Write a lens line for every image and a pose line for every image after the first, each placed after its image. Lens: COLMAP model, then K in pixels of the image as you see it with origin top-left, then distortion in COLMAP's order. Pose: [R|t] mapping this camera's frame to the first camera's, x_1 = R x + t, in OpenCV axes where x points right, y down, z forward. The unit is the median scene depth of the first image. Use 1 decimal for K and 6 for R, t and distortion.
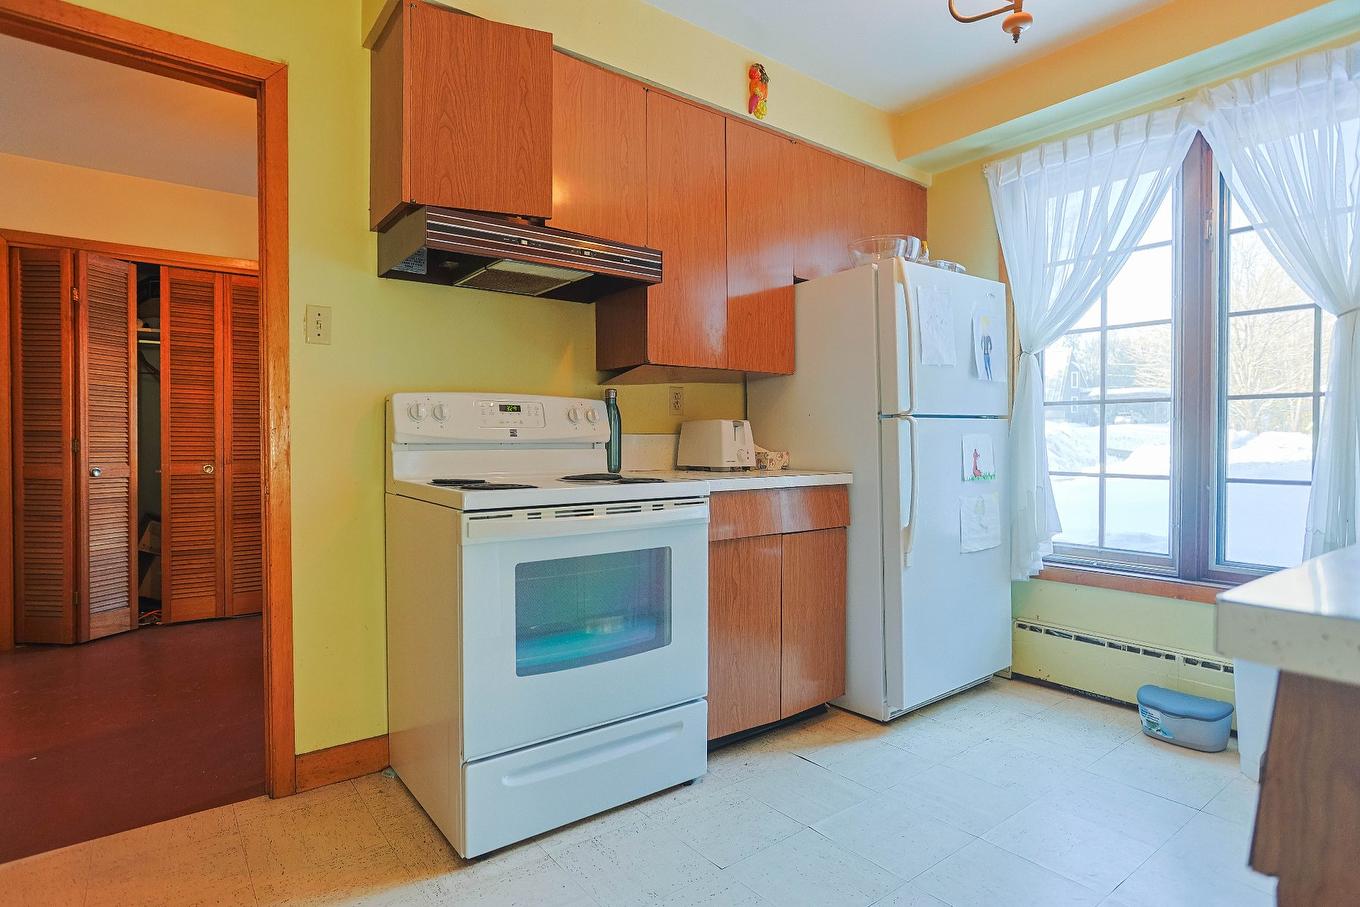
lens RADIAL K [[736.3, 0, 679.4], [0, 736.3, 441.0], [0, 0, 1]] dist [-0.002605, 0.031728]
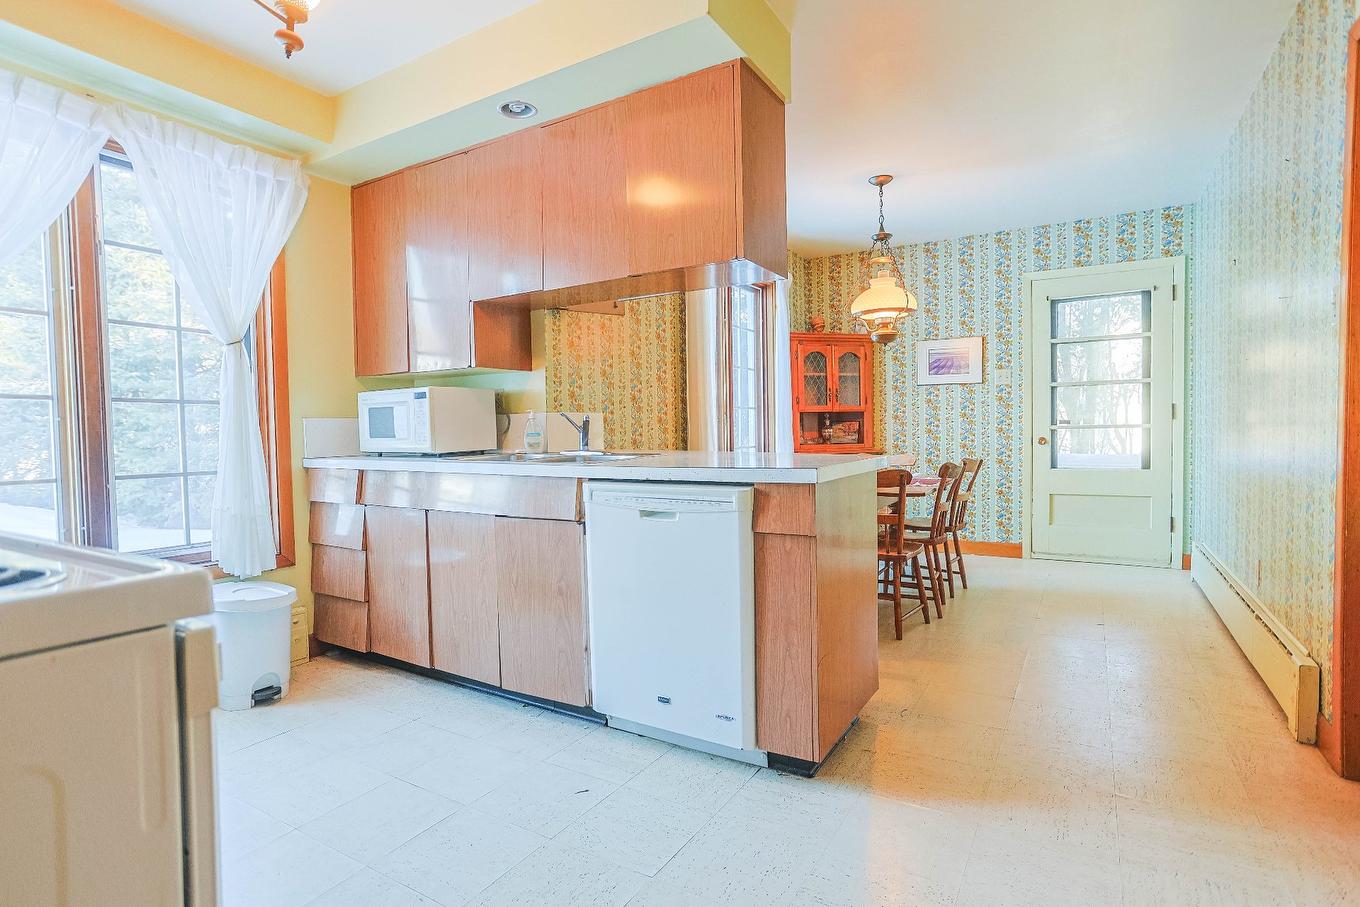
lens RADIAL K [[721.9, 0, 680.0], [0, 721.9, 453.5], [0, 0, 1]] dist [-0.037498, 0.037978]
pose [[-0.363885, -0.020166, 0.931225, -0.489282], [0.019780, 0.999373, 0.029371, 0.003311], [-0.931234, 0.029107, -0.363258, 0.605157]]
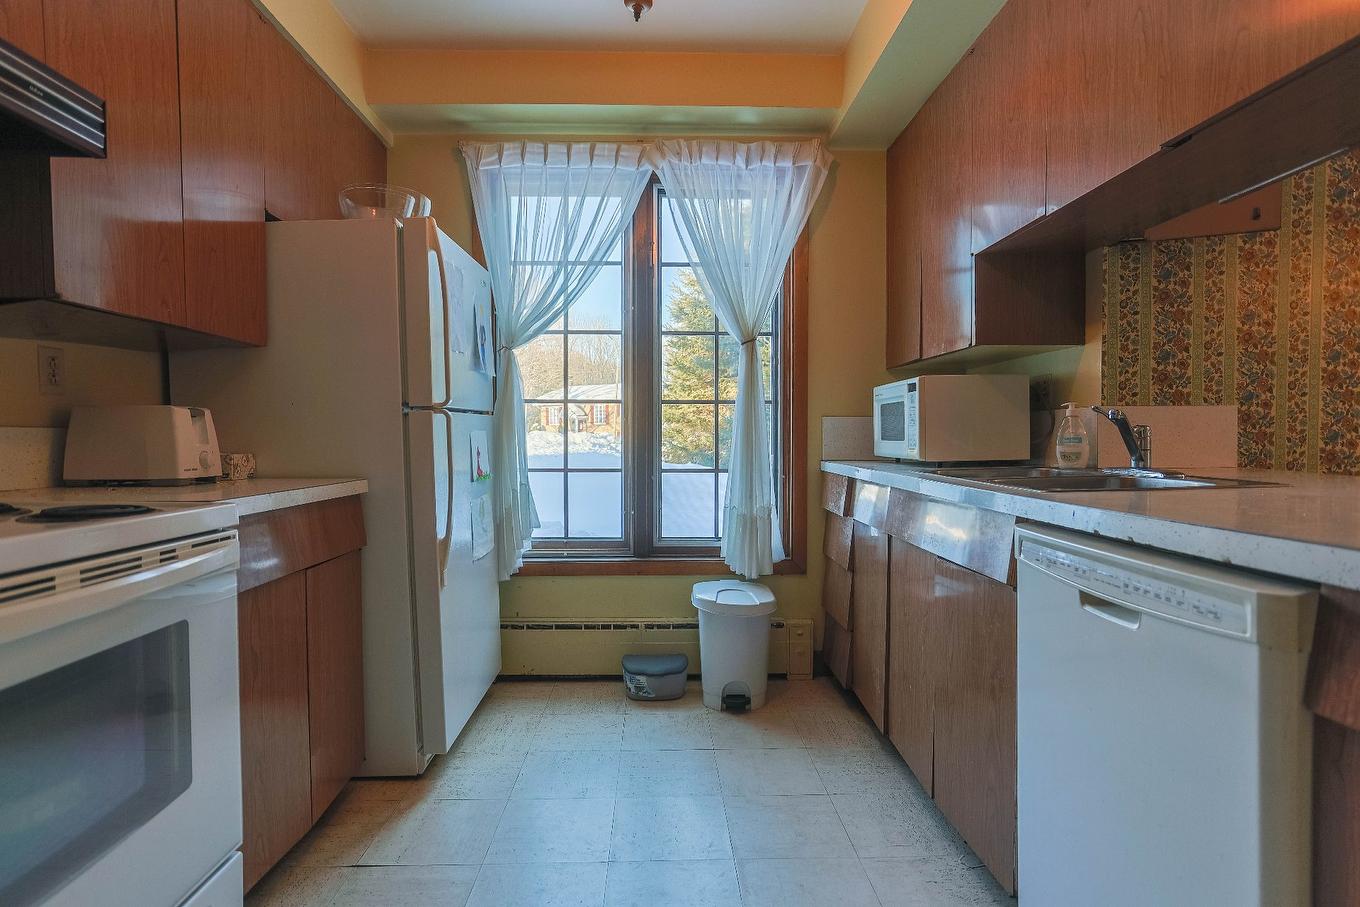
lens RADIAL K [[721.9, 0, 680.0], [0, 721.9, 453.5], [0, 0, 1]] dist [-0.037498, 0.037978]
pose [[0.598643, -0.017787, 0.800818, -0.177617], [0.000427, 0.999760, 0.021887, -0.000557], [-0.801016, -0.012760, 0.598507, 0.270072]]
